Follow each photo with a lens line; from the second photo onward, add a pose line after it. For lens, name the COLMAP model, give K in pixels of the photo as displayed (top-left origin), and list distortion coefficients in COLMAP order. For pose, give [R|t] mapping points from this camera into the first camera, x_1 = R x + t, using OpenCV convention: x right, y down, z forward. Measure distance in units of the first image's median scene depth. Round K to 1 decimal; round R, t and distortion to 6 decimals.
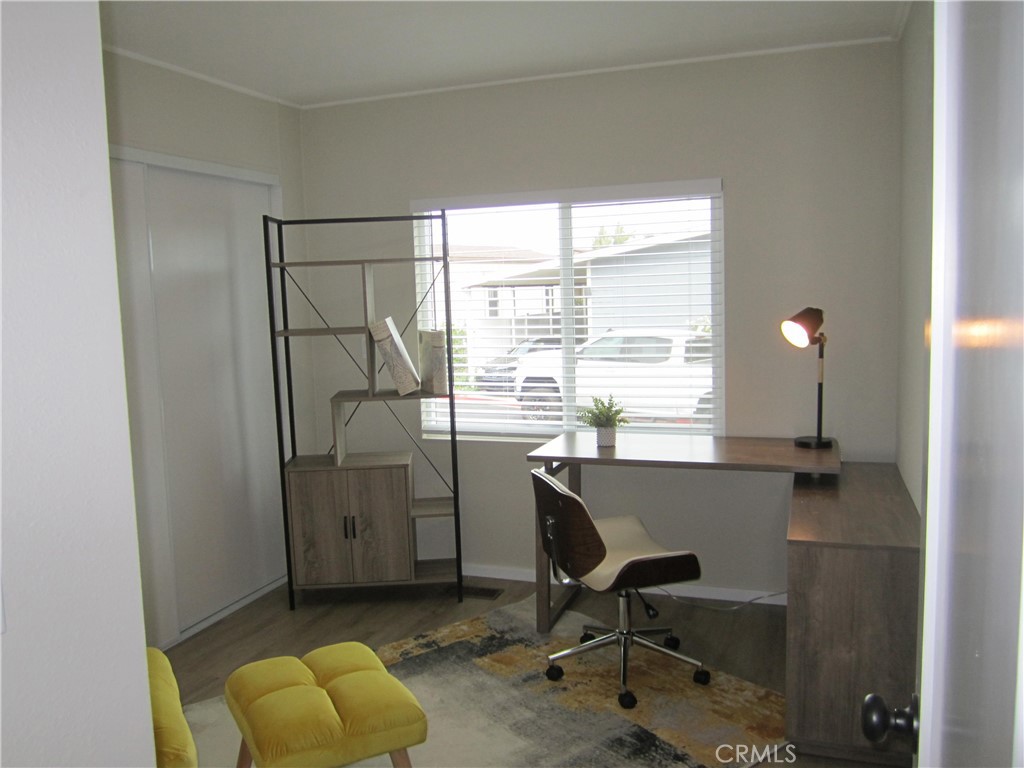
lens RADIAL K [[872.7, 0, 505.9], [0, 872.7, 384.6], [0, 0, 1]] dist [-0.036503, 0.004561]
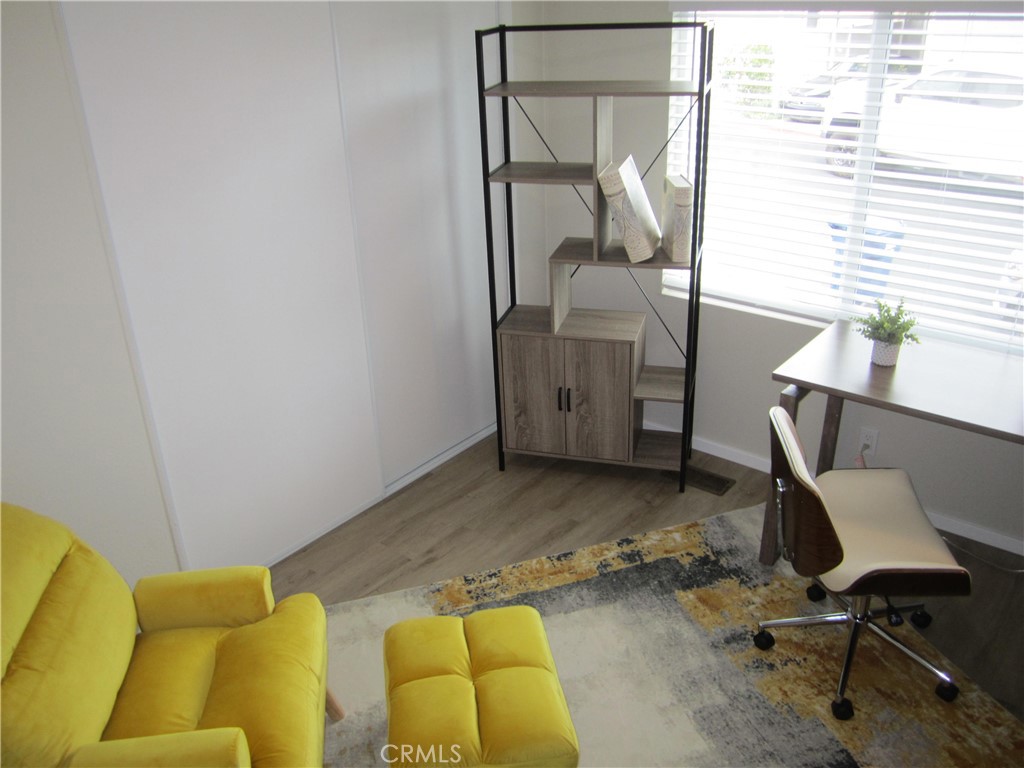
lens RADIAL K [[872.7, 0, 505.9], [0, 872.7, 384.6], [0, 0, 1]] dist [-0.036503, 0.004561]
pose [[0.944057, 0.139109, -0.299008, 0.030816], [-0.030896, 0.940000, 0.339772, -0.159750], [0.328333, -0.311526, 0.891711, 0.195451]]
